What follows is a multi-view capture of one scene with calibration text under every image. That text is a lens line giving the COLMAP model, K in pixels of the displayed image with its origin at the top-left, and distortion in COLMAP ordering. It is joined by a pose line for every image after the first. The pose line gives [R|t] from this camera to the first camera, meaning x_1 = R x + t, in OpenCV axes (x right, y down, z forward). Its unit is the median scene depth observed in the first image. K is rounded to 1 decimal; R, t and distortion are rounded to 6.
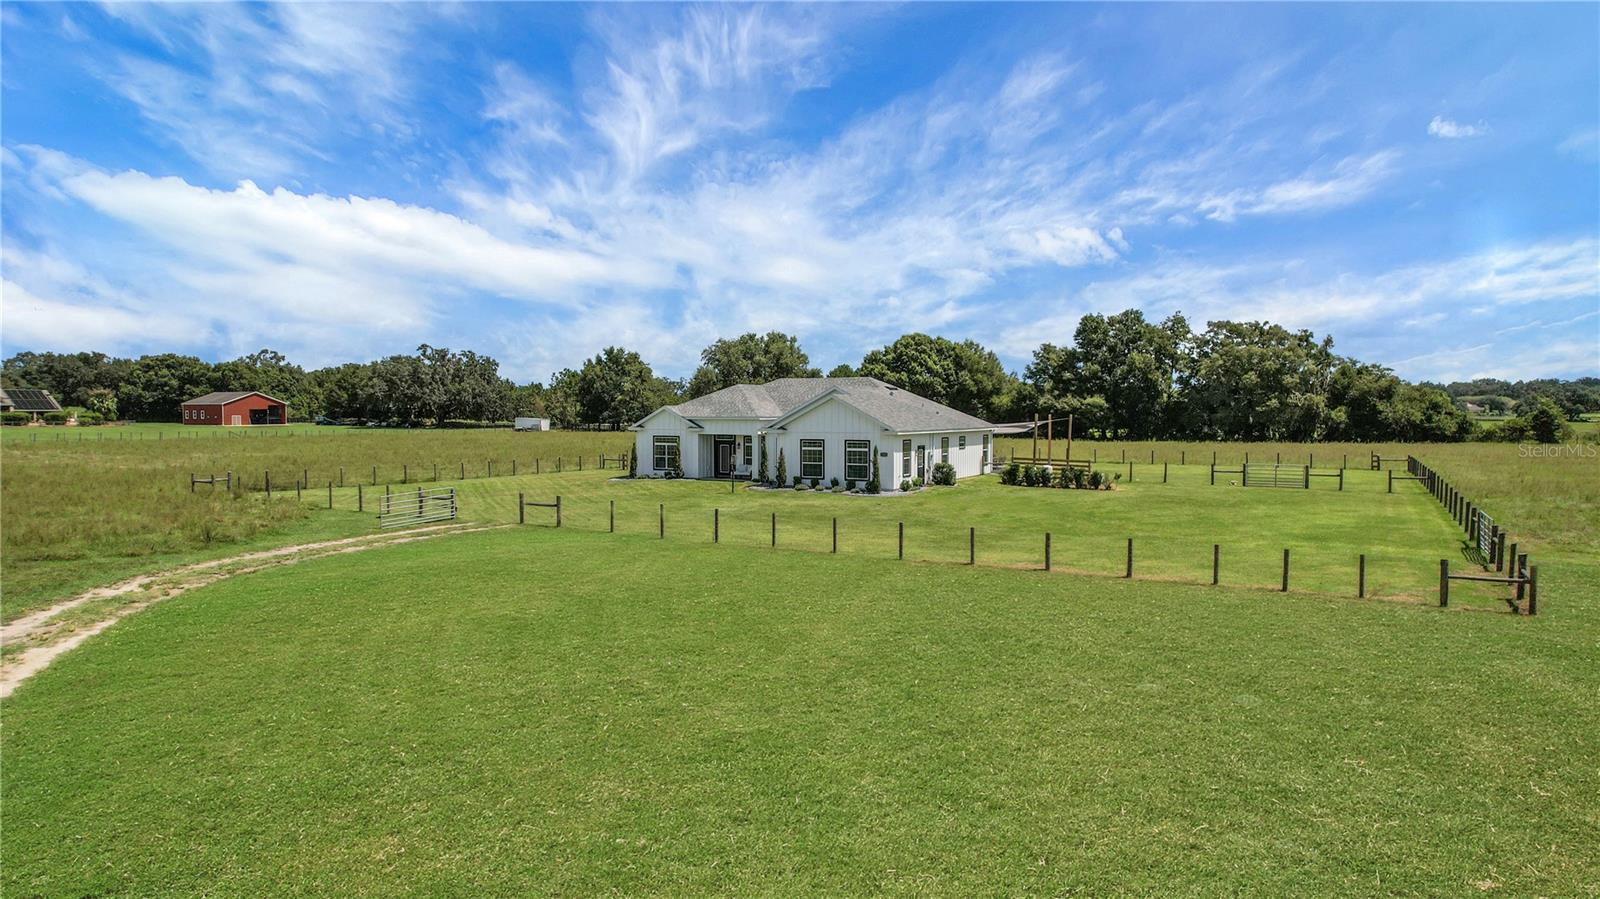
lens RADIAL K [[1021.0, 0, 797.2], [0, 1021.0, 459.2], [0, 0, 1]] dist [-0.074057, 0.068792]
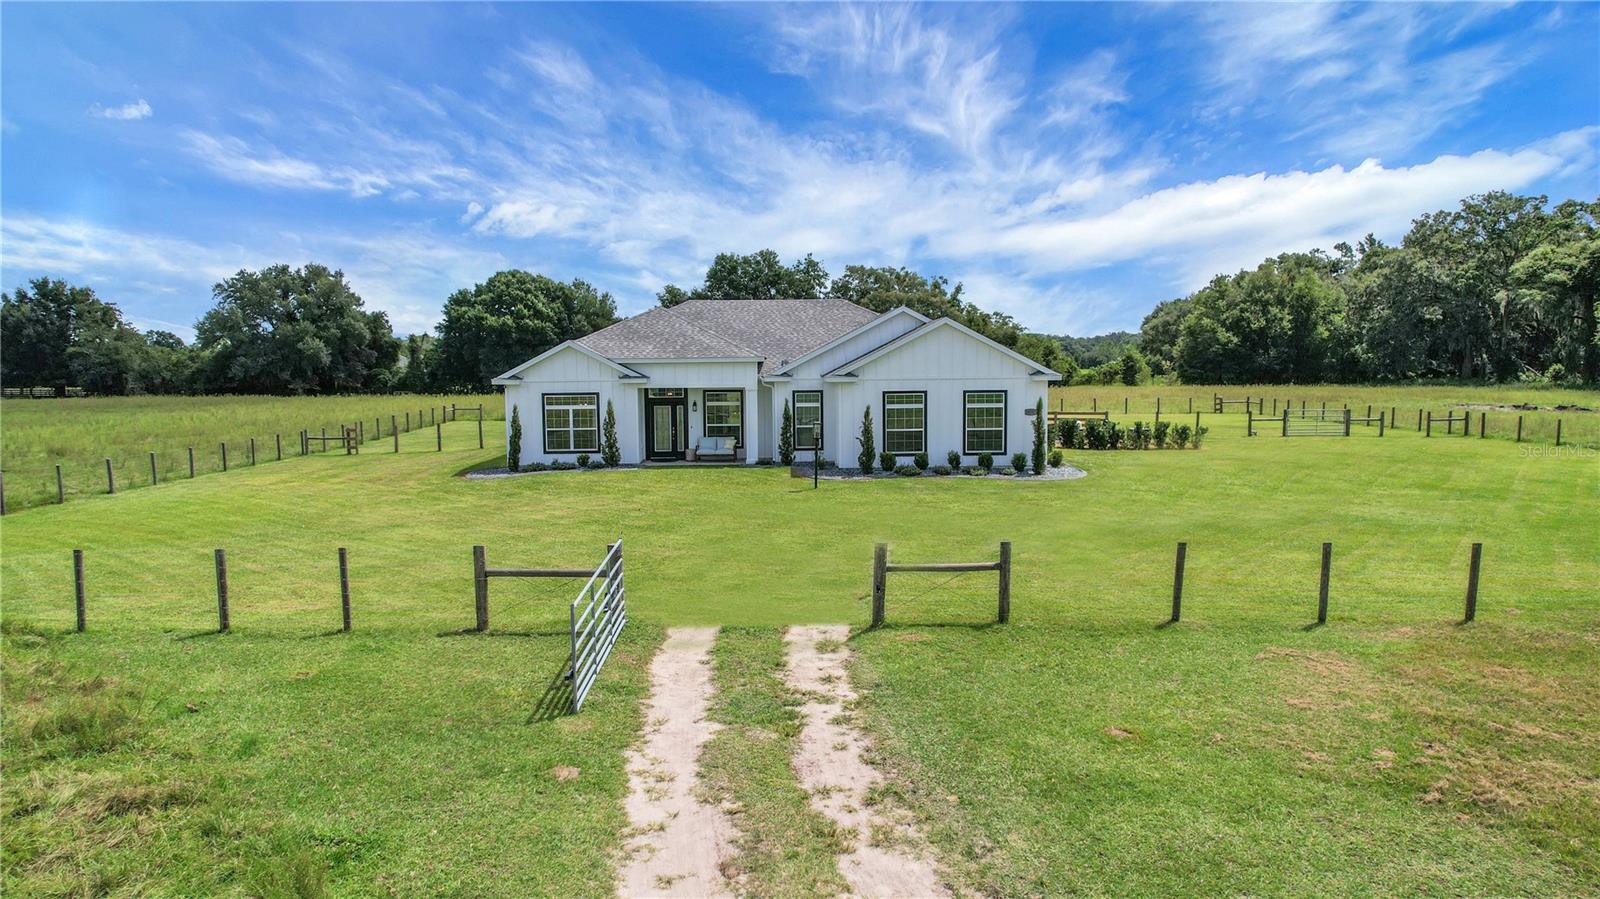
lens RADIAL K [[1021.0, 0, 797.2], [0, 1021.0, 459.2], [0, 0, 1]] dist [-0.074057, 0.068792]
pose [[0.859100, -0.056109, 0.508723, -0.139257], [0.034241, 0.998047, 0.052253, -0.005026], [-0.510661, -0.027471, 0.859343, 0.199363]]
